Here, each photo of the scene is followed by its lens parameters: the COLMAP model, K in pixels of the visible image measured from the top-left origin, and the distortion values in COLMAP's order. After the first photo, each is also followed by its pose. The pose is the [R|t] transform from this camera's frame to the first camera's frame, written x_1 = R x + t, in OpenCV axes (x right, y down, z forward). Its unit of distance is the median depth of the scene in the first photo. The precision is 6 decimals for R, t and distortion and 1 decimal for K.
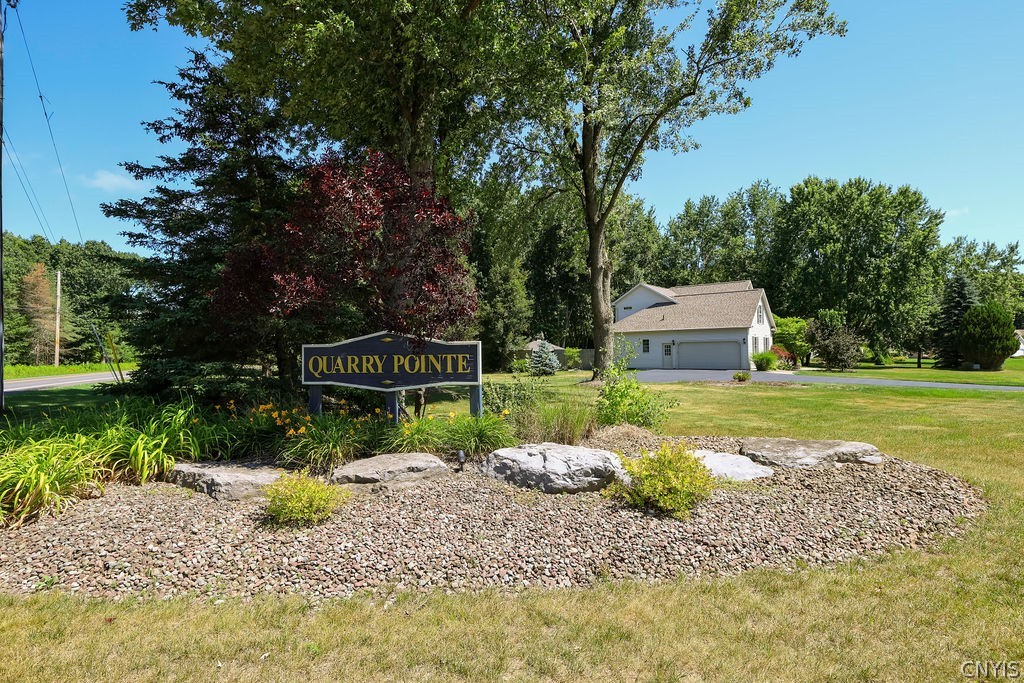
lens RADIAL K [[590.4, 0, 511.8], [0, 590.4, 344.3], [0, 0, 1]] dist [0.000893, 0.000084]
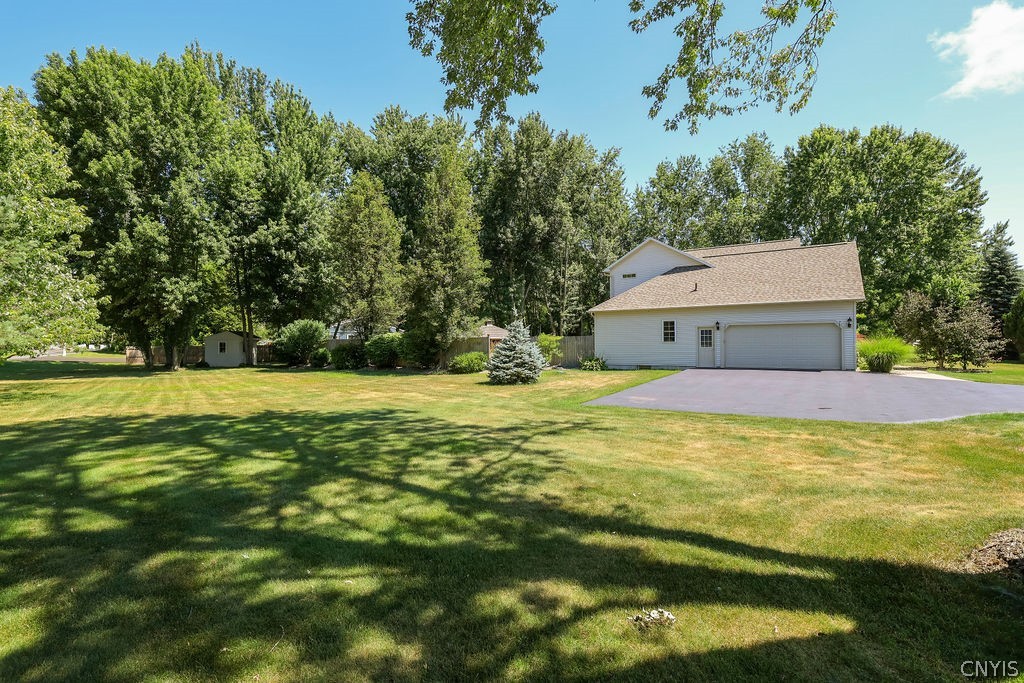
lens RADIAL K [[502.1, 0, 511.5], [0, 502.1, 336.8], [0, 0, 1]] dist [0.000289, 0.000133]
pose [[0.991867, 0.000838, 0.127278, -0.010270], [-0.001700, 0.999976, 0.006665, 0.005053], [-0.127269, -0.006827, 0.991845, 0.451427]]
